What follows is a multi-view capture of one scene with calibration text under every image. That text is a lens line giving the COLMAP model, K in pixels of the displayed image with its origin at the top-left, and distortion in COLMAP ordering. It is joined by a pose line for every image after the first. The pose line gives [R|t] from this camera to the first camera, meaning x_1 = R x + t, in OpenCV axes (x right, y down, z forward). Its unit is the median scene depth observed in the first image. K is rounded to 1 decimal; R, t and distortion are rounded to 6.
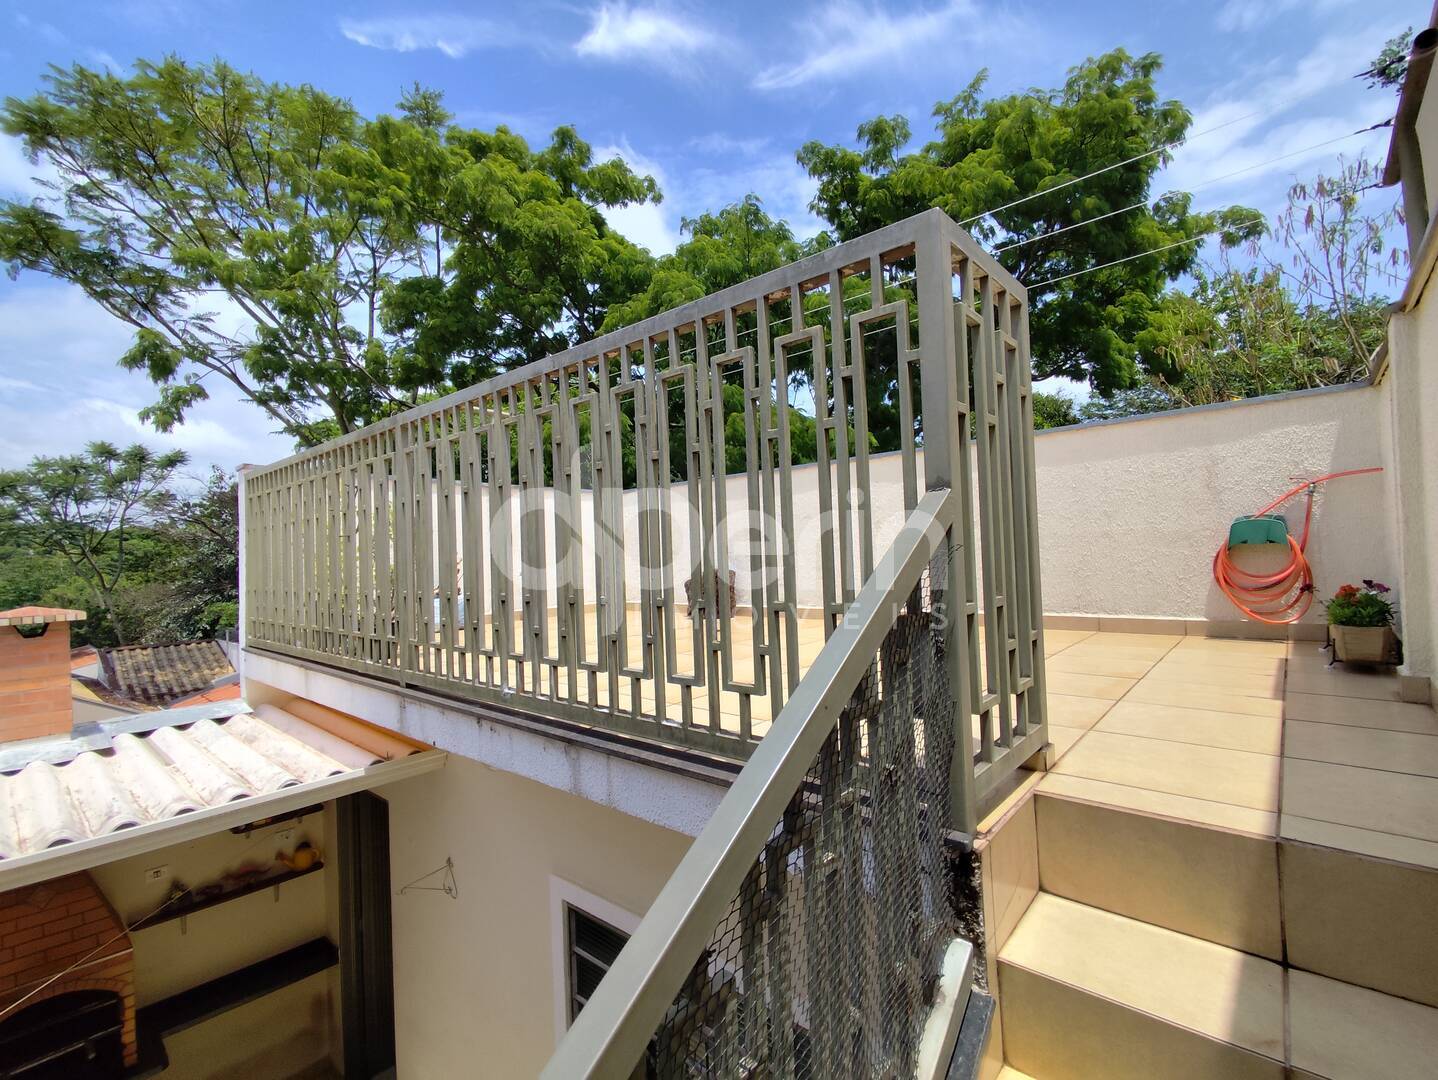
lens RADIAL K [[649.5, 0, 735.3], [0, 649.5, 538.8], [0, 0, 1]] dist [0.011287, -0.013616]
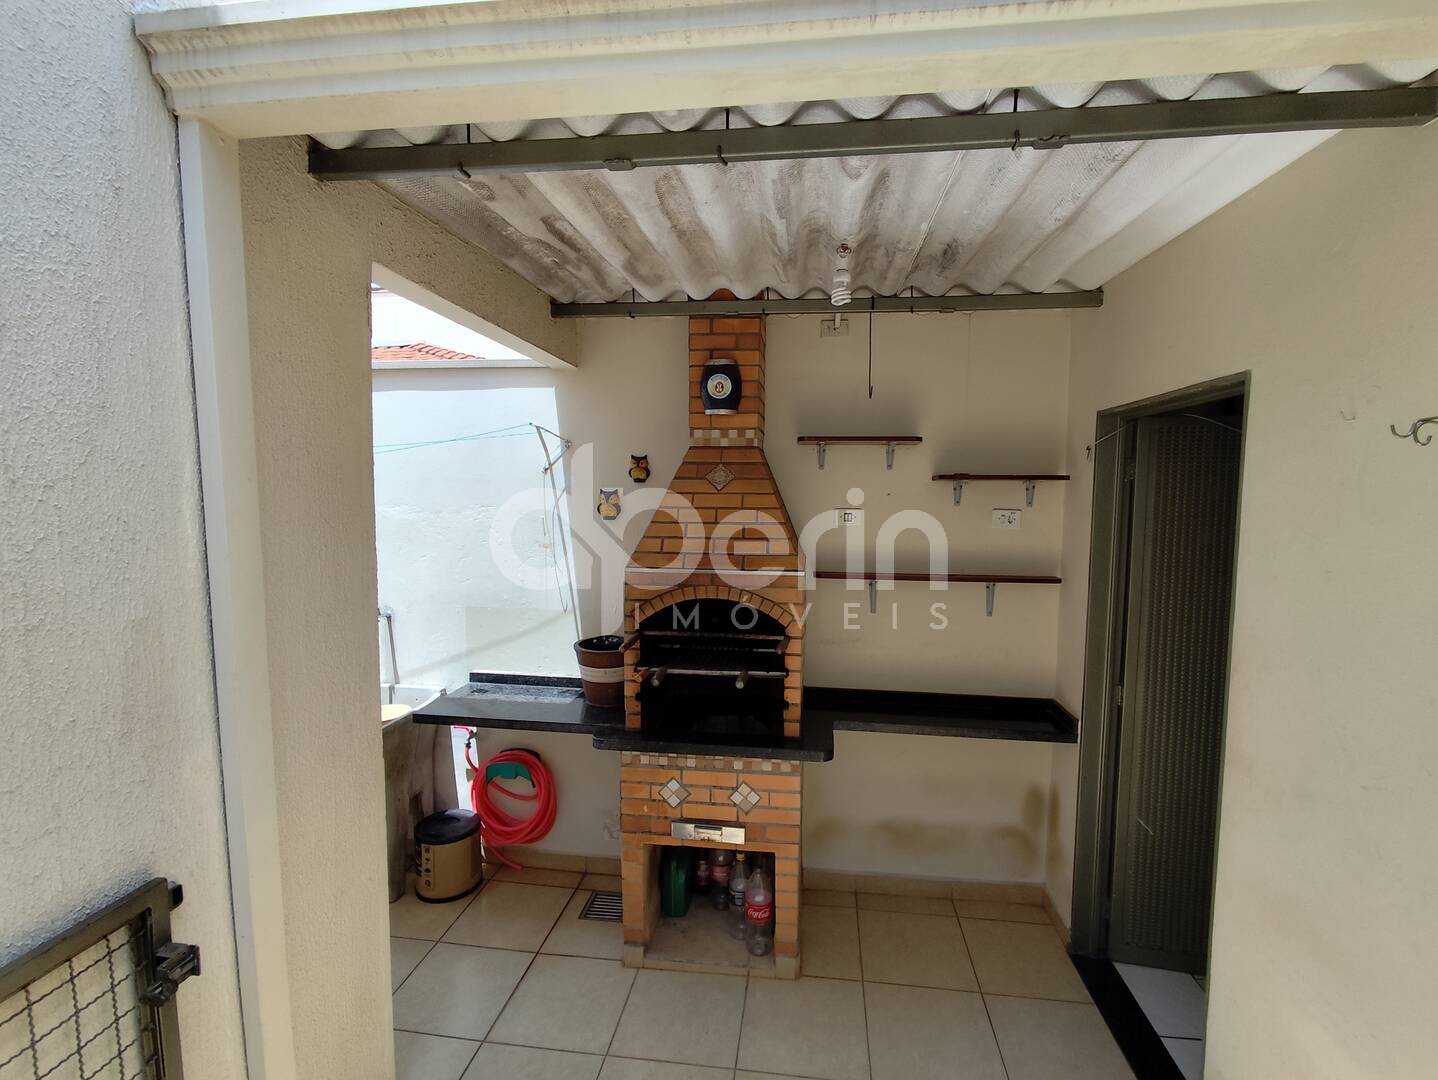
lens RADIAL K [[654.3, 0, 734.5], [0, 654.3, 543.1], [0, 0, 1]] dist [-0.000789, 0.001800]
pose [[0.553921, 0.104018, -0.826046, -0.316100], [-0.007285, 0.992732, 0.120122, 0.407338], [0.832537, -0.060520, 0.550653, 0.435694]]
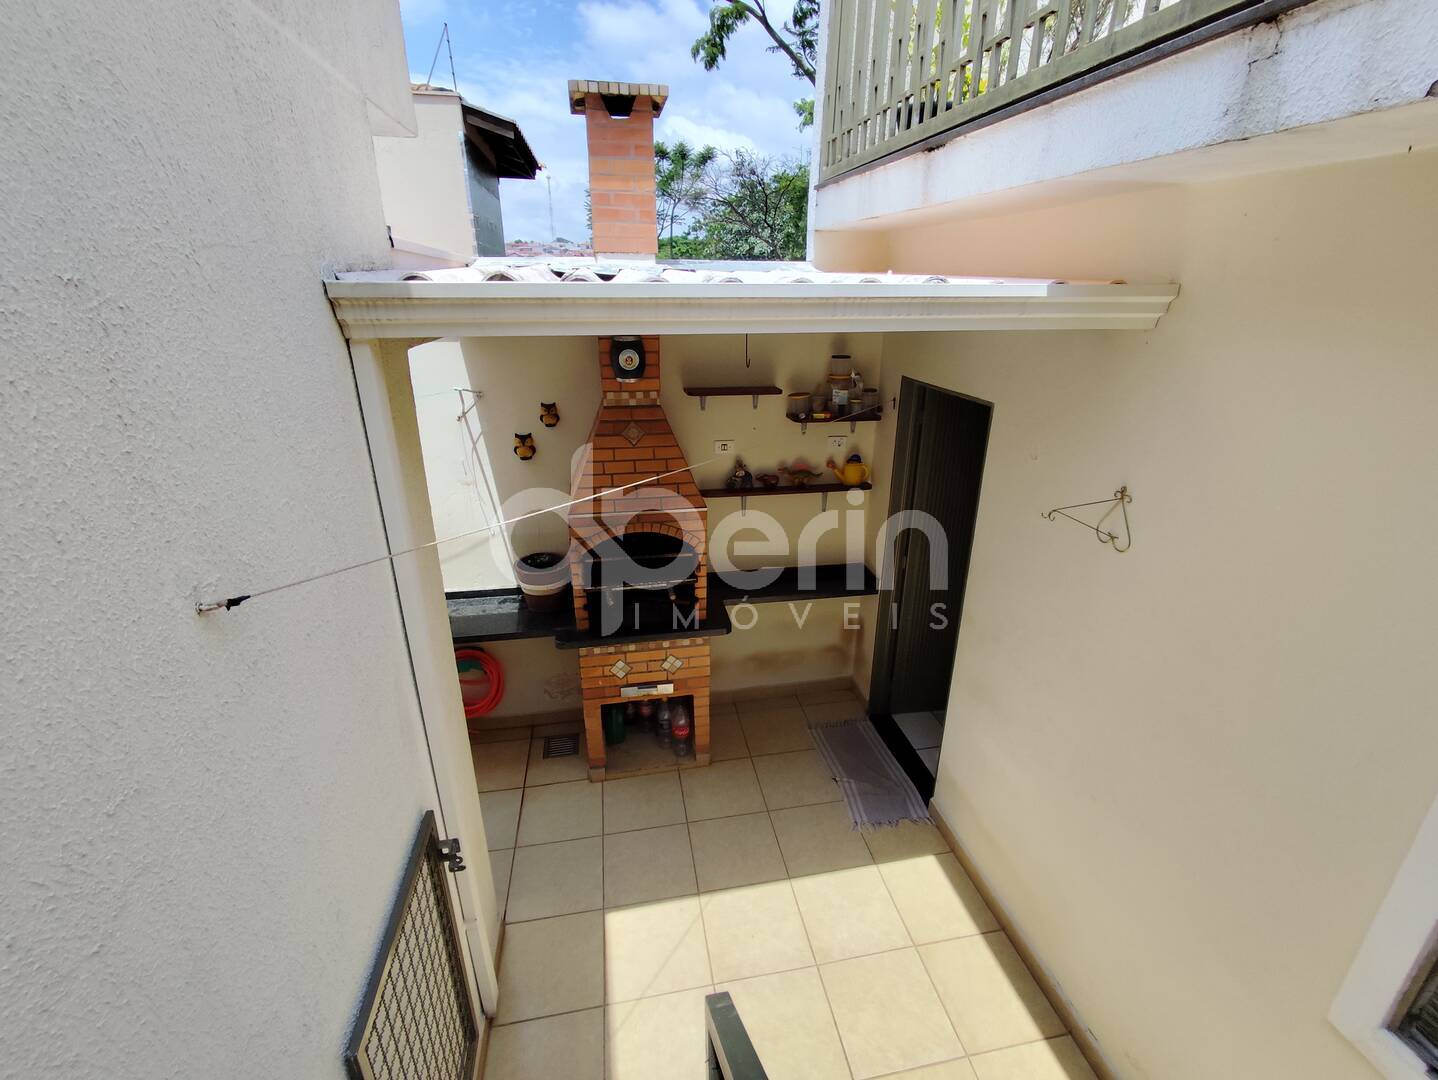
lens RADIAL K [[654.3, 0, 734.5], [0, 654.3, 543.1], [0, 0, 1]] dist [-0.000789, 0.001800]
pose [[0.785539, 0.264644, -0.559368, -0.283231], [-0.021998, 0.915308, 0.402152, 0.235397], [0.618421, -0.303602, 0.724832, 0.254578]]
